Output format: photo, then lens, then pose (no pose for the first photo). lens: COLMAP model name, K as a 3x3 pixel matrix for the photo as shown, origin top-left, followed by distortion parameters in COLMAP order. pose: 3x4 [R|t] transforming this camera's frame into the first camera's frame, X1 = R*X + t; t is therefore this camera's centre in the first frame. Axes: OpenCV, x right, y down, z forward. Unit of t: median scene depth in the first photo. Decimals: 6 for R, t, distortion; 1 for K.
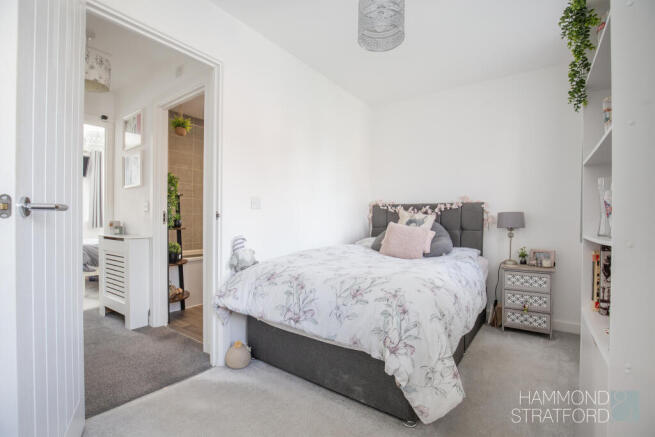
lens RADIAL K [[304.4, 0, 328.6], [0, 304.4, 220.2], [0, 0, 1]] dist [-0.018921, 0.000028]
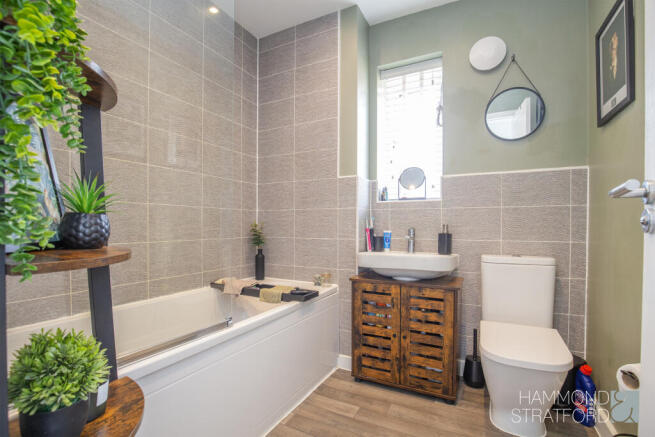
lens RADIAL K [[304.4, 0, 327.5], [0, 304.4, 221.6], [0, 0, 1]] dist [-0.018921, 0.000028]
pose [[0.981405, -0.002292, 0.191933, -0.385173], [0.001908, 0.999996, 0.002187, 0.003549], [-0.191937, -0.001780, 0.981406, 0.781304]]
